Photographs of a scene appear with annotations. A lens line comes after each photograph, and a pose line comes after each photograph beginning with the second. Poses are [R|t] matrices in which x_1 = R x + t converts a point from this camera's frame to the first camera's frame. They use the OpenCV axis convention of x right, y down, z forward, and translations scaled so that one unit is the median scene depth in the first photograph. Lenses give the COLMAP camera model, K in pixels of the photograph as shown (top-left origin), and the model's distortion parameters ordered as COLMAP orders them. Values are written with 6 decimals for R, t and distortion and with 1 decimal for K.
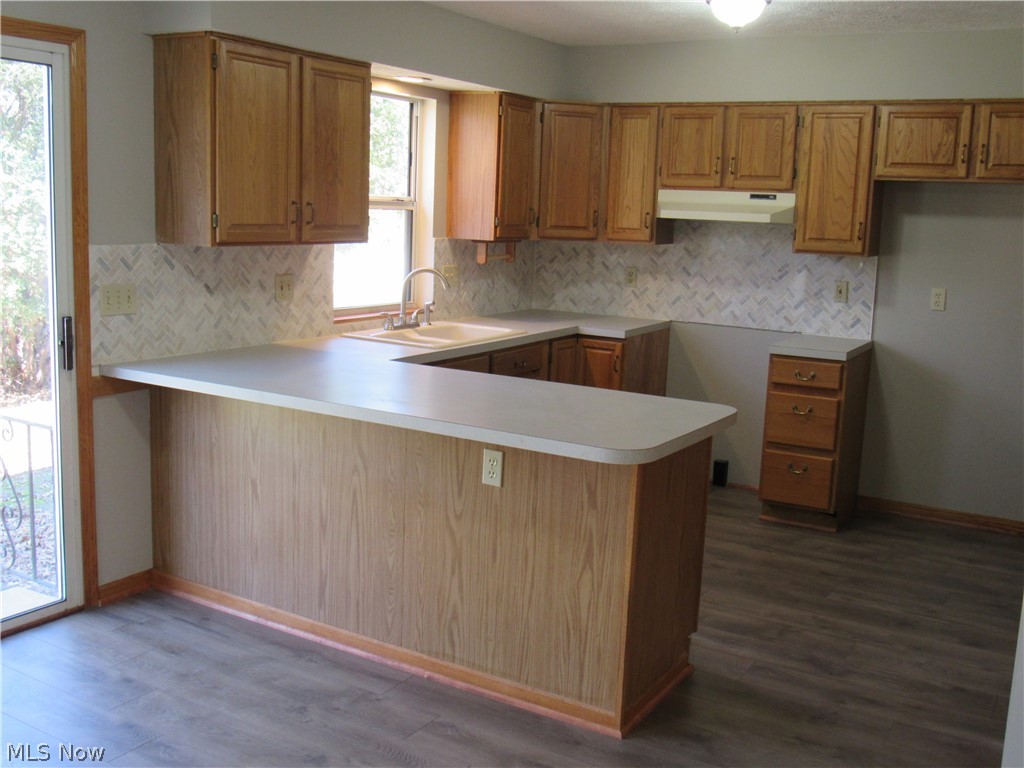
lens RADIAL K [[1083.2, 0, 512.0], [0, 1083.2, 384.0], [0, 0, 1]] dist [-0.018473, -0.002073]
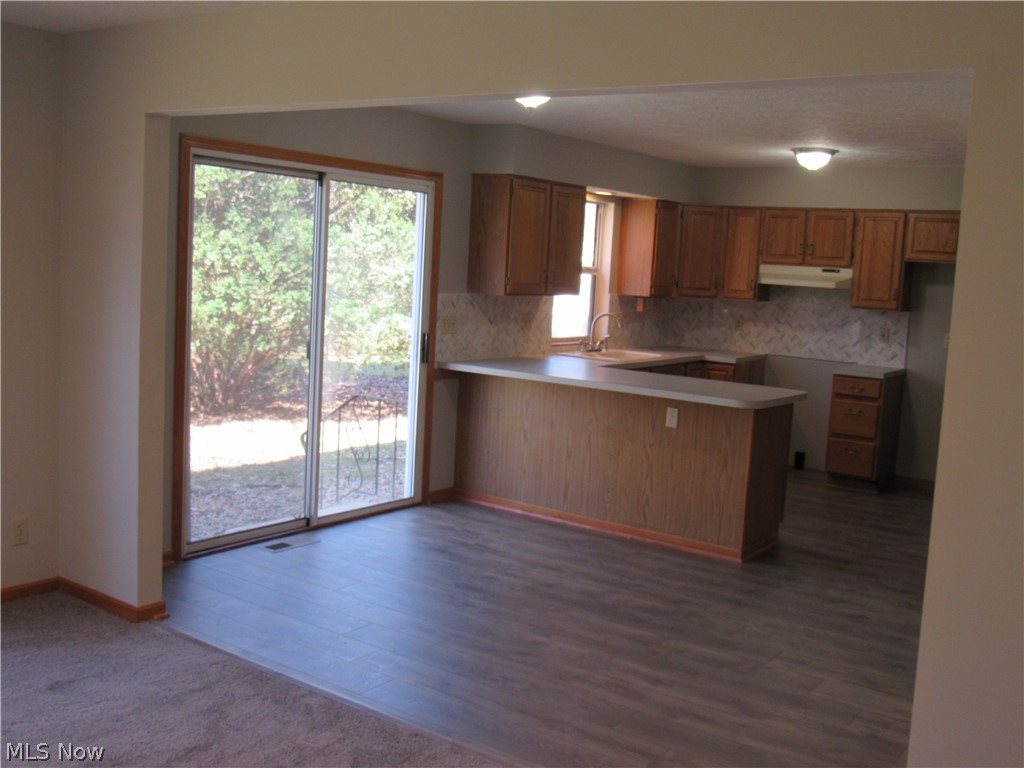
lens RADIAL K [[1068.0, 0, 540.5], [0, 1068.0, 385.1], [0, 0, 1]] dist [0.003650, 0.004410]
pose [[0.998257, 0.024650, -0.053618, -0.089564], [-0.027410, 0.998304, -0.051350, 0.074647], [0.052261, 0.052730, 0.997240, -0.507089]]
